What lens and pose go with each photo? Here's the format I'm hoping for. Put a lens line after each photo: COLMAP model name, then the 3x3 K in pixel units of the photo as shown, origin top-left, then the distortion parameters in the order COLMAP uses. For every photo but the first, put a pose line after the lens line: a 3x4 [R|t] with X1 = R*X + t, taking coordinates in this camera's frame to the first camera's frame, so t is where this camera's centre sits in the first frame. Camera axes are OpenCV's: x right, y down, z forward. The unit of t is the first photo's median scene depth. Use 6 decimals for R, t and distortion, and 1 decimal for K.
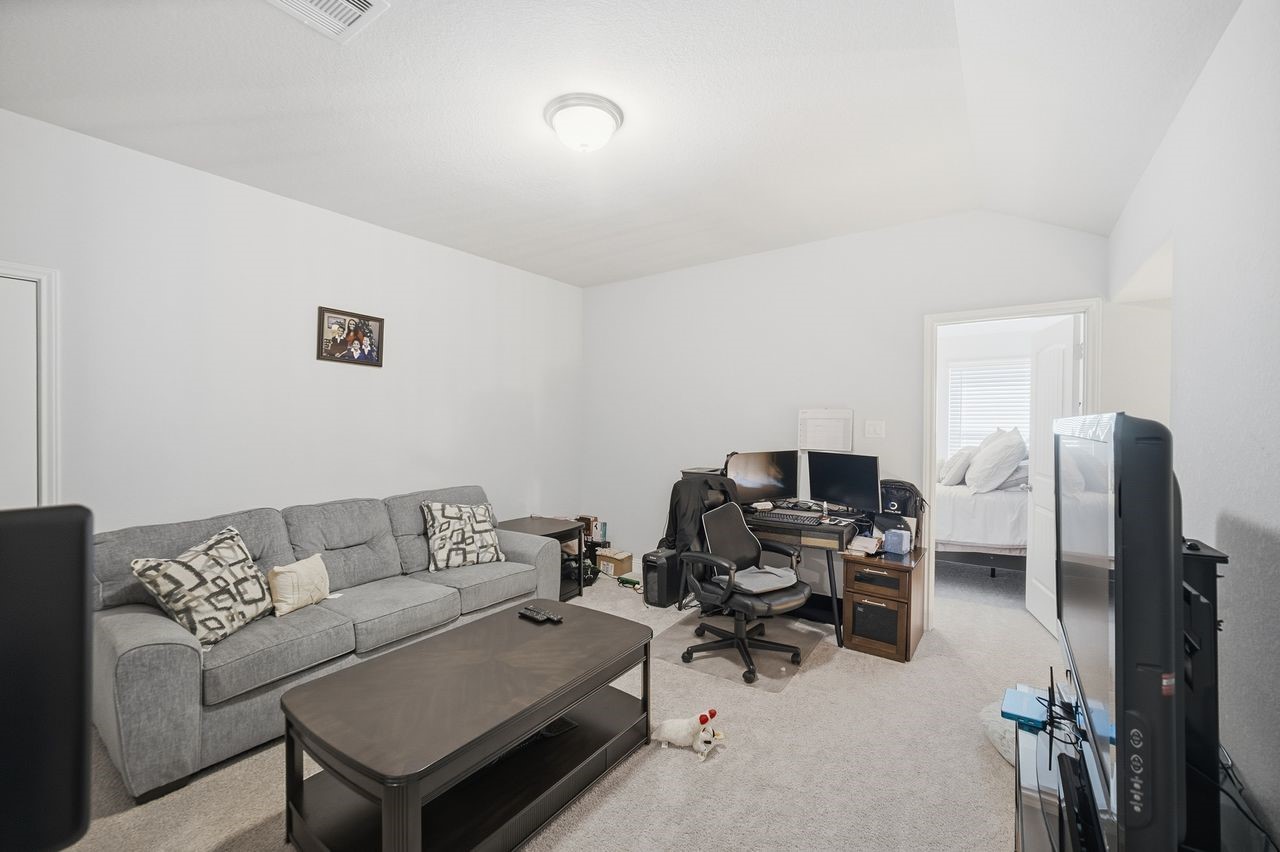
lens RADIAL K [[517.6, 0, 637.8], [0, 517.6, 429.4], [0, 0, 1]] dist [-0.001432, 0.000184]
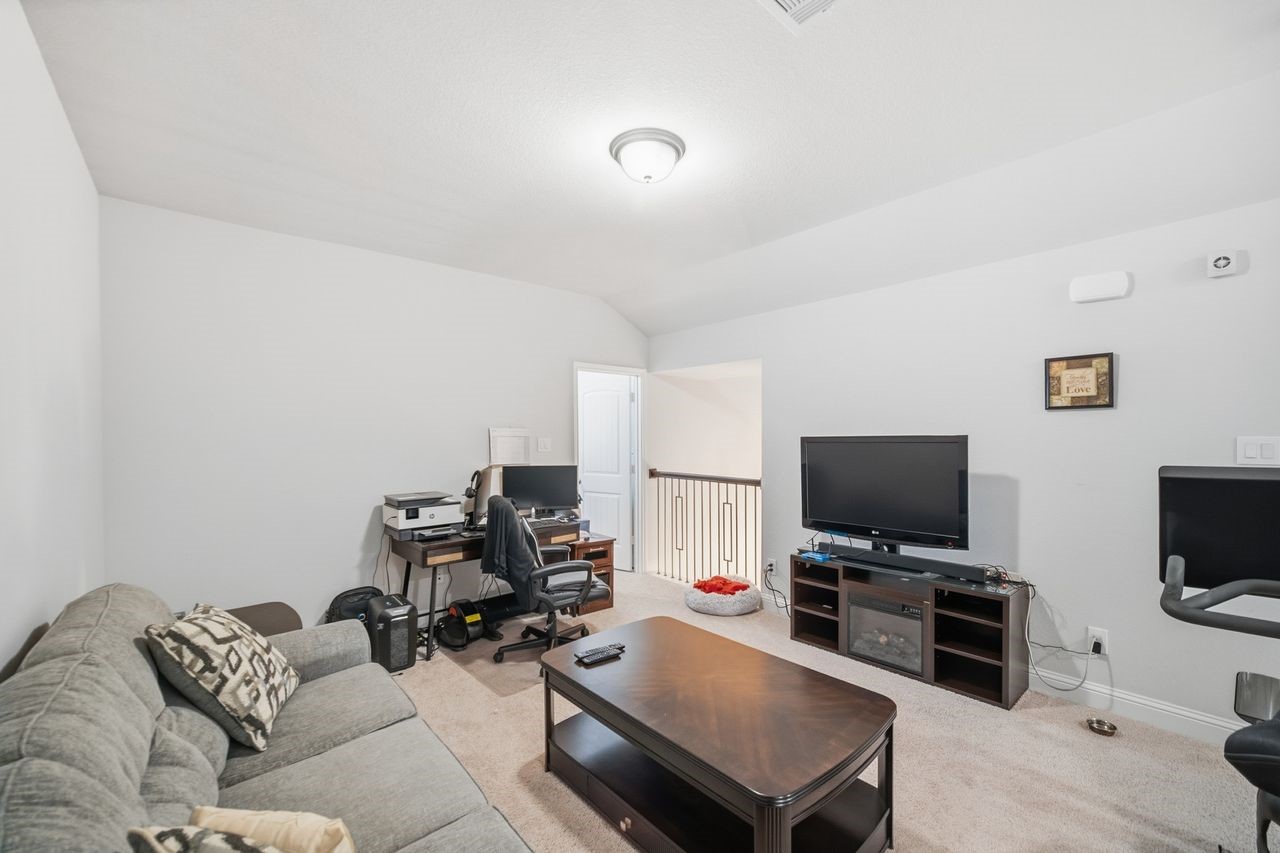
lens RADIAL K [[517.6, 0, 637.8], [0, 517.6, 429.9], [0, 0, 1]] dist [-0.001432, 0.000184]
pose [[0.246730, 0.009439, 0.969038, -0.754559], [0.017382, 0.999749, -0.014164, -0.015463], [-0.968928, 0.020339, 0.246504, 0.503262]]
